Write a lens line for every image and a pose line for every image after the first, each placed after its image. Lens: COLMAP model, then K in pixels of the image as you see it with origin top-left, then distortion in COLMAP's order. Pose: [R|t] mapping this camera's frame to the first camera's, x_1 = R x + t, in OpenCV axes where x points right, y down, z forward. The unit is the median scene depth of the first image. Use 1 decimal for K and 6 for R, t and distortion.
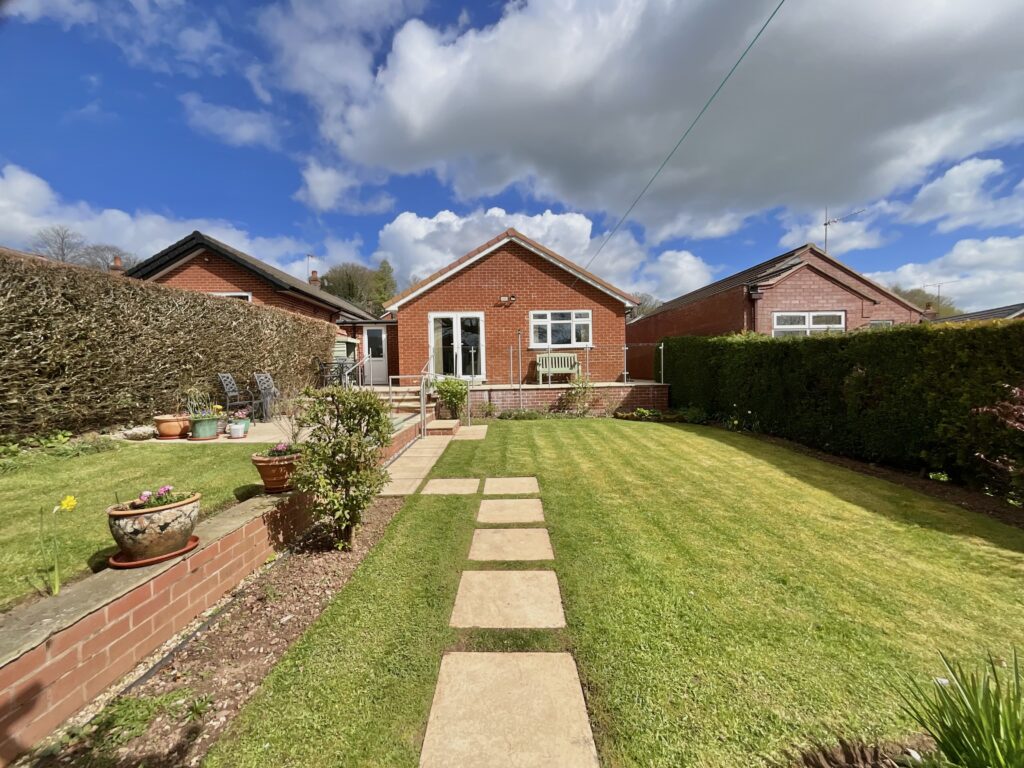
lens RADIAL K [[414.2, 0, 512.0], [0, 414.2, 384.0], [0, 0, 1]] dist [0.000024, -0.000159]
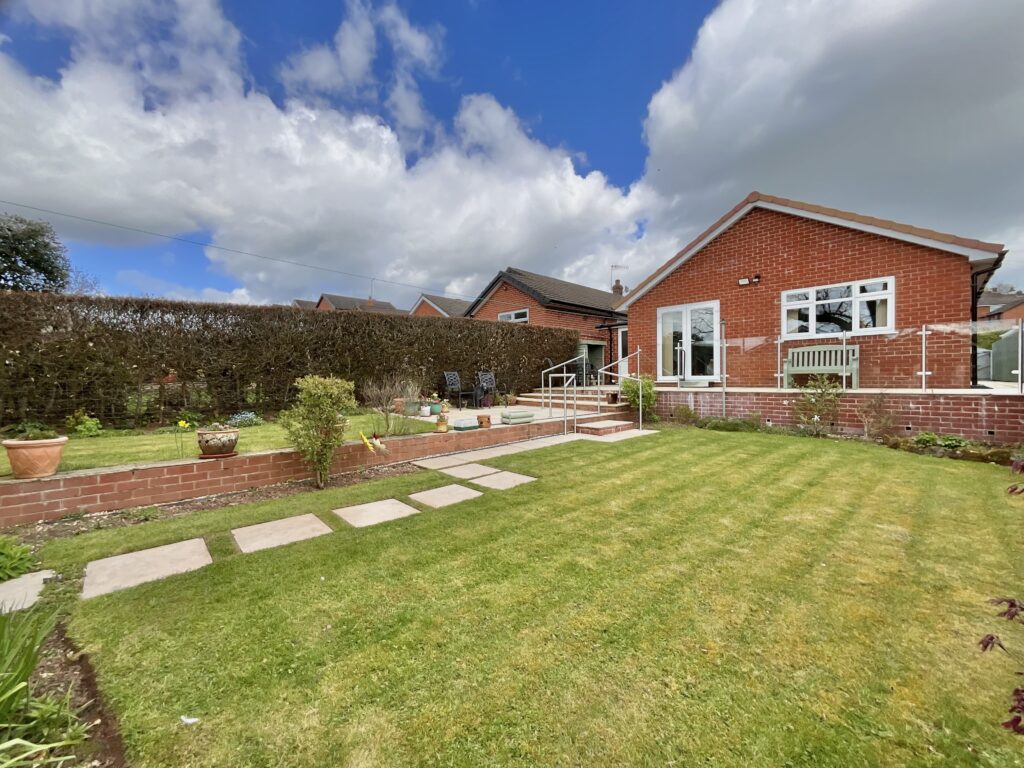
lens RADIAL K [[413.9, 0, 512.0], [0, 413.9, 384.0], [0, 0, 1]] dist [0.001907, -0.000399]
pose [[0.669349, 0.021673, -0.742632, 0.329306], [-0.025378, 0.999658, 0.006301, 0.001198], [0.742515, 0.014629, 0.669670, 0.144745]]
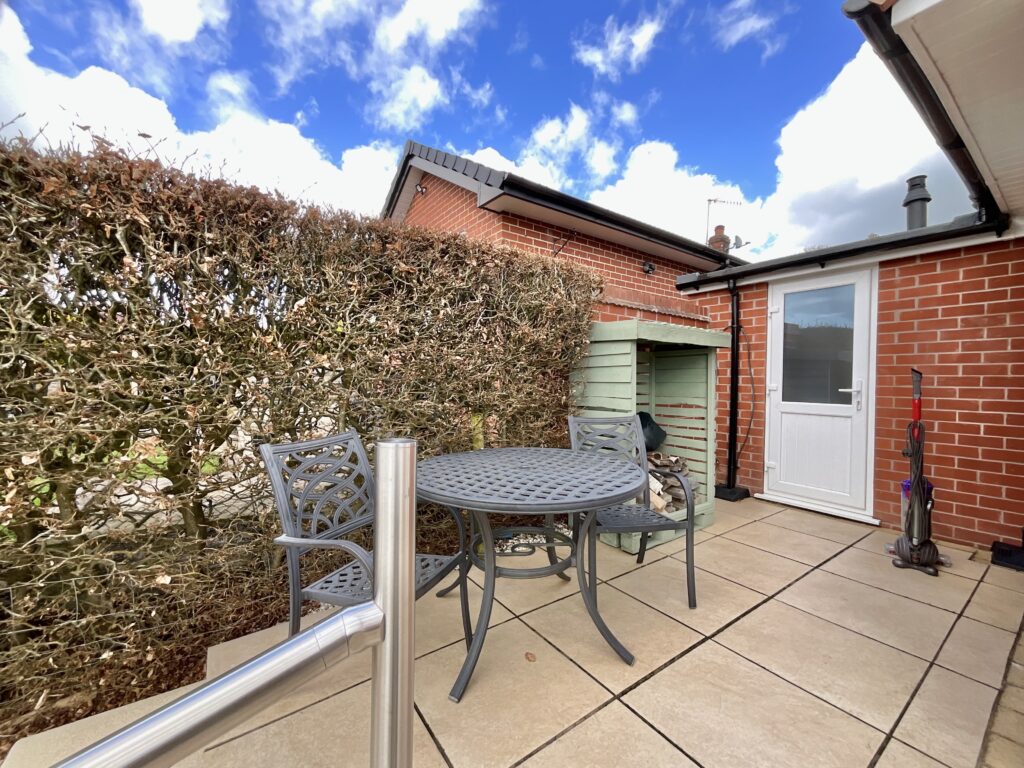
lens RADIAL K [[414.2, 0, 512.0], [0, 414.2, 384.0], [0, 0, 1]] dist [0.000024, -0.000159]
pose [[0.538376, 0.035896, -0.841940, -0.303097], [-0.056286, 0.998393, 0.006575, -0.090259], [0.840823, 0.043850, 0.539531, 0.985740]]
